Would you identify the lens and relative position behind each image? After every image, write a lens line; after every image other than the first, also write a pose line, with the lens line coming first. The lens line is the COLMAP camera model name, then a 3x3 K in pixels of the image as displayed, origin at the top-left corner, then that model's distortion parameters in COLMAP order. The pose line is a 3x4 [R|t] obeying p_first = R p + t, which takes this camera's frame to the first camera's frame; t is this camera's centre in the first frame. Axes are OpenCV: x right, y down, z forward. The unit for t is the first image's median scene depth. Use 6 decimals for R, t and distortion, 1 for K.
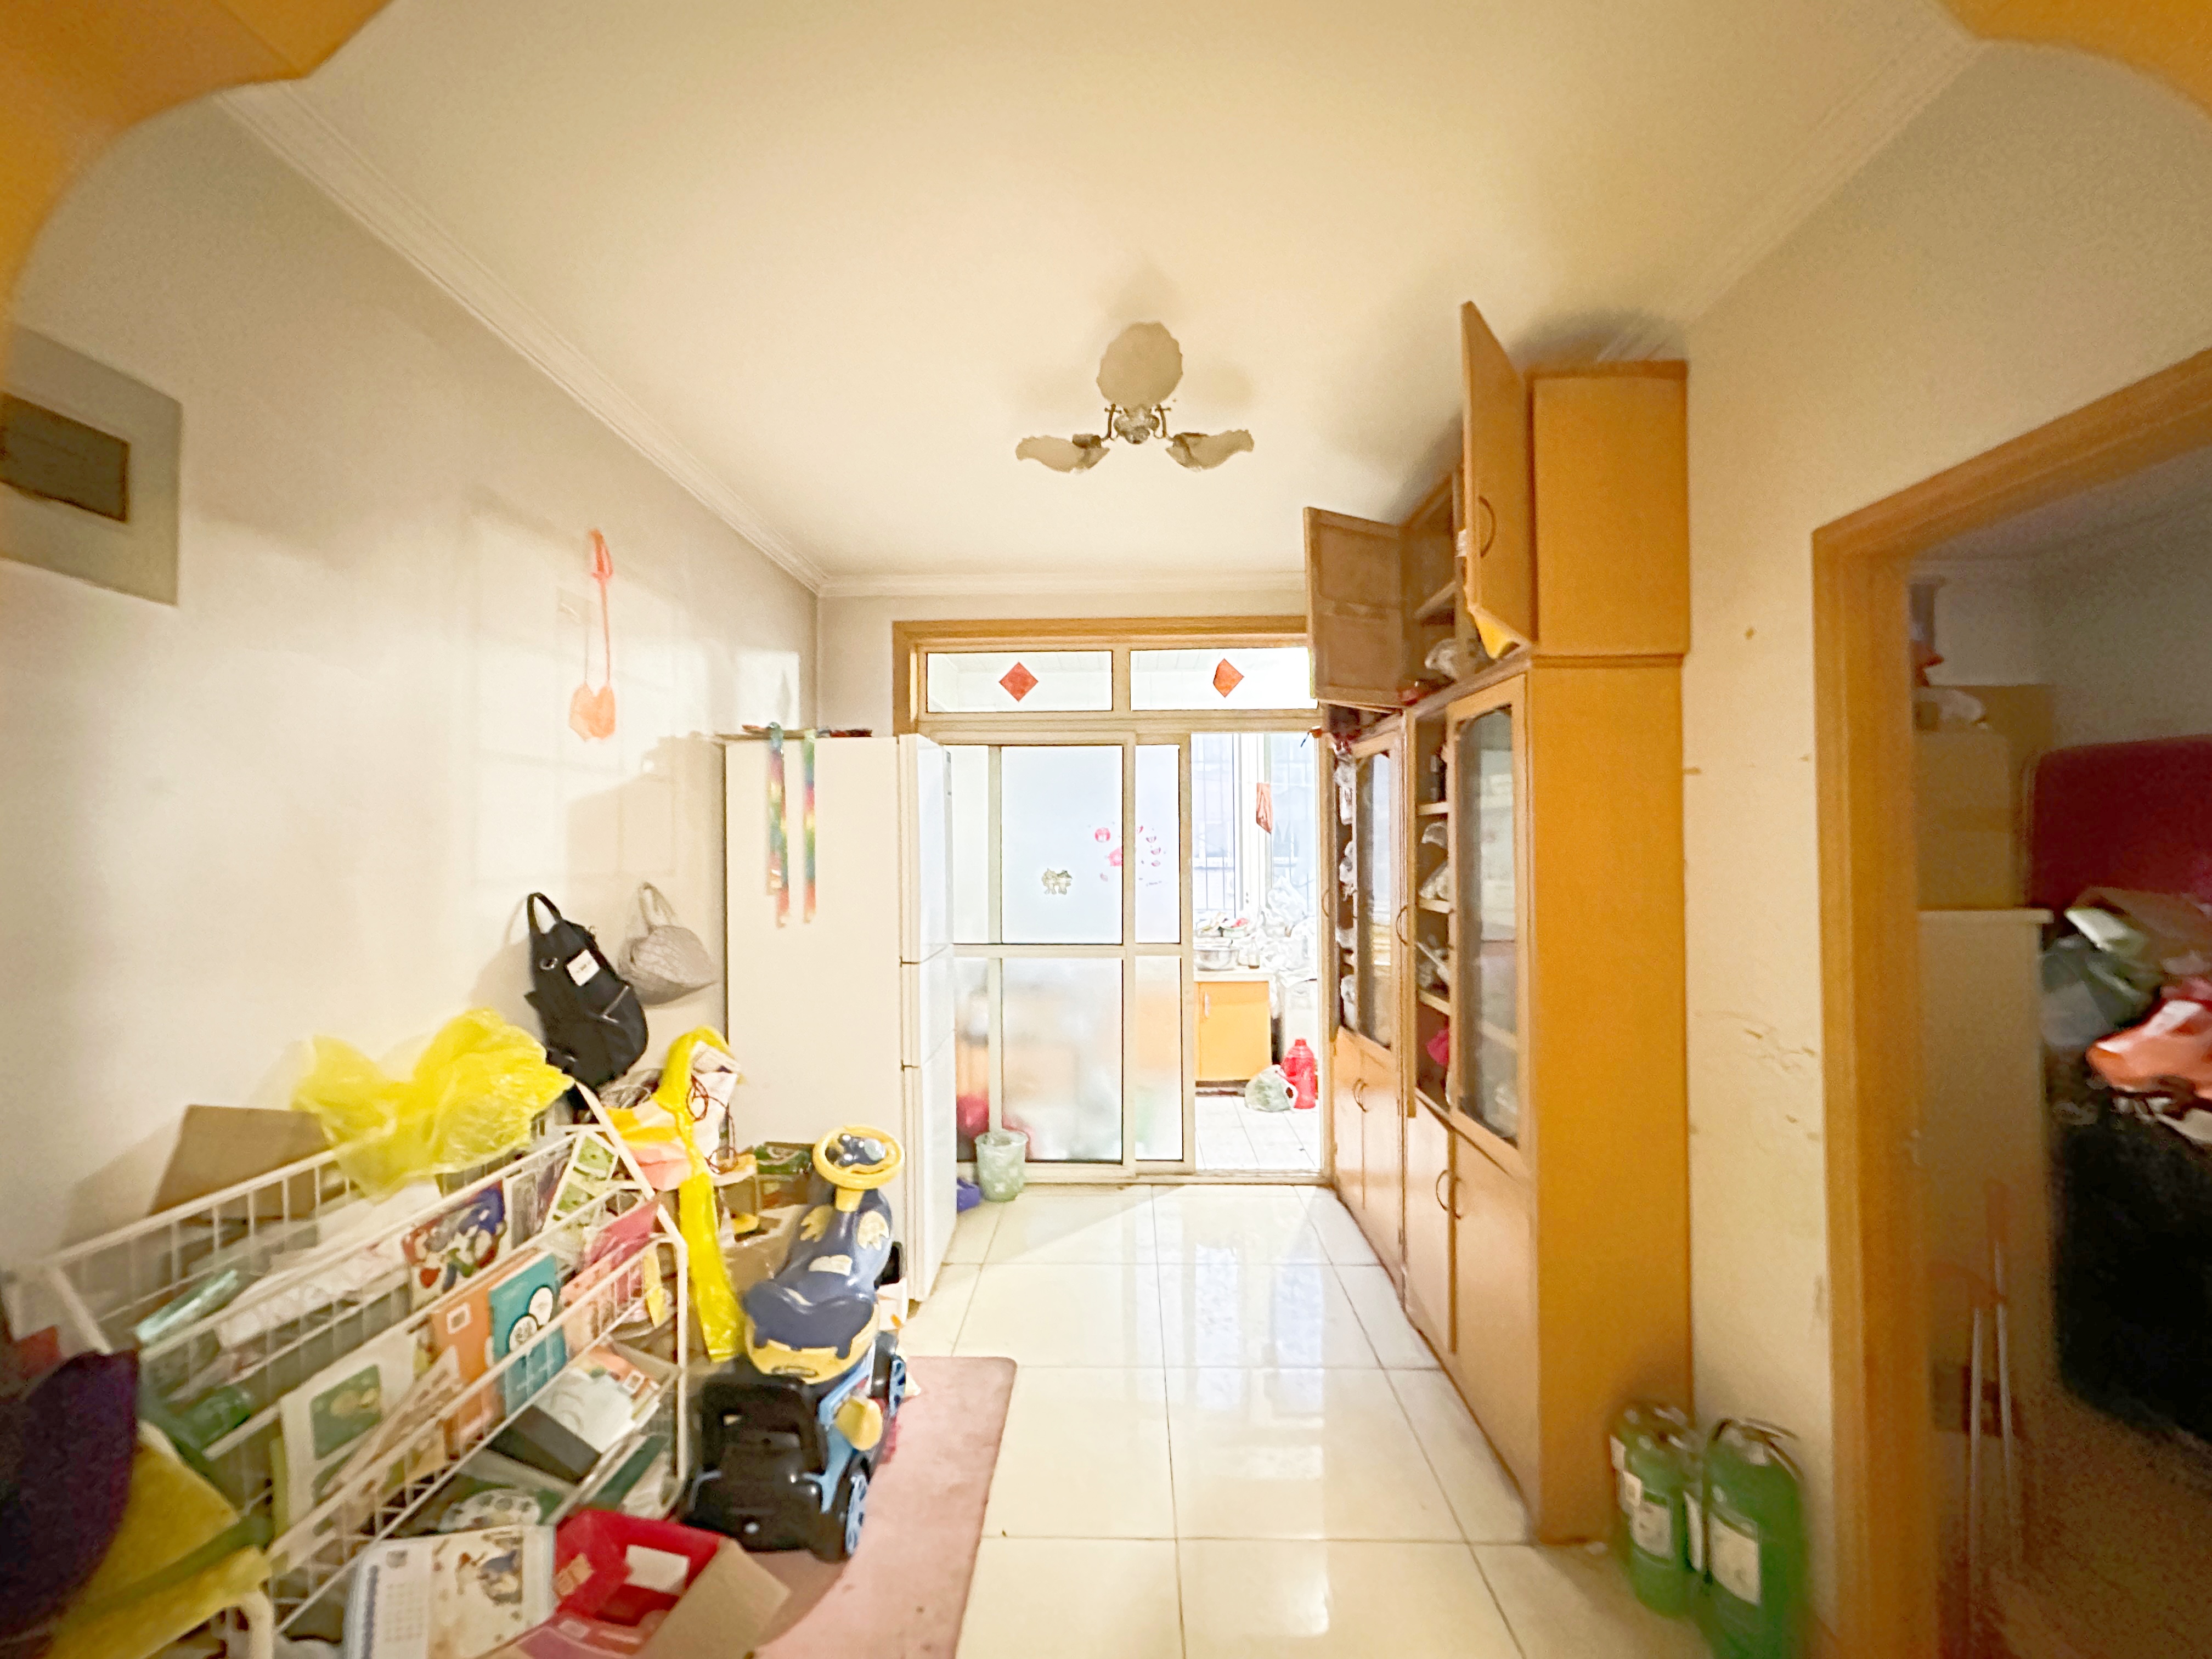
lens RADIAL K [[883.2, 0, 1106.0], [0, 883.2, 836.9], [0, 0, 1]] dist [-0.000161, -0.000703]
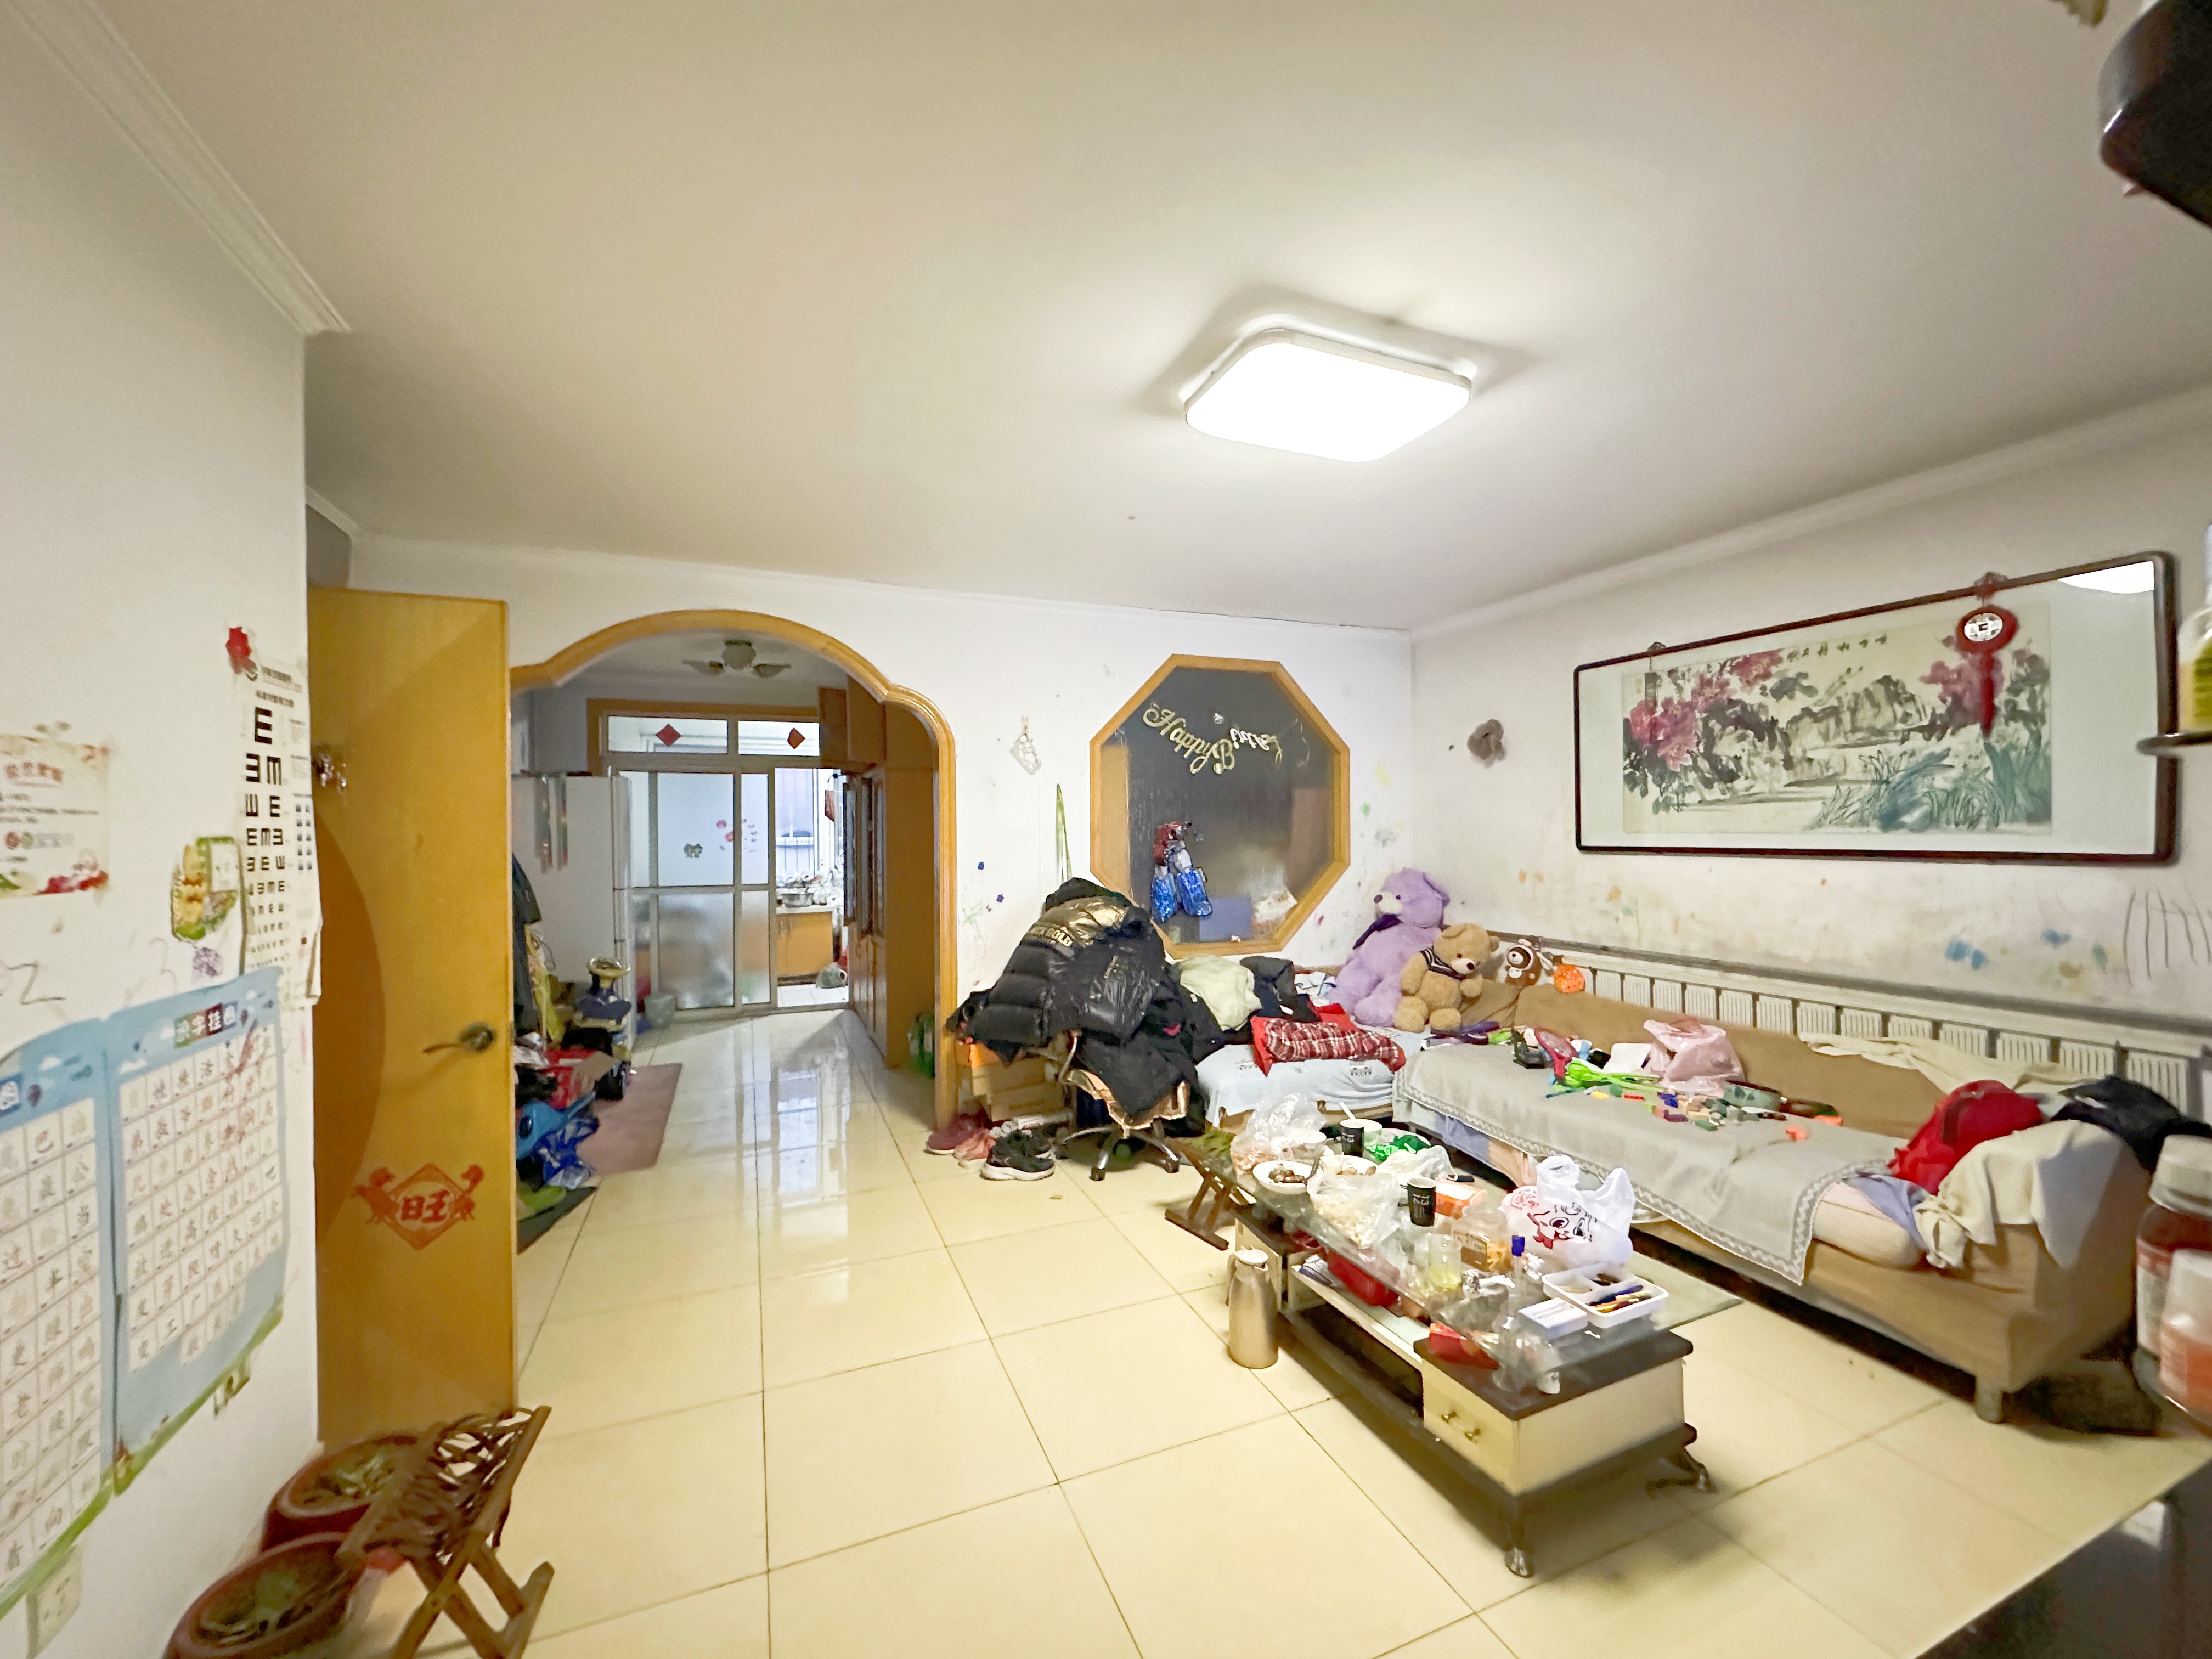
lens RADIAL K [[883.2, 0, 1101.7], [0, 883.2, 836.9], [0, 0, 1]] dist [-0.000161, -0.000703]
pose [[0.917812, -0.004589, 0.396988, -0.007901], [-0.004798, 0.999732, 0.022649, -0.019709], [-0.396986, -0.022692, 0.917544, -0.915437]]
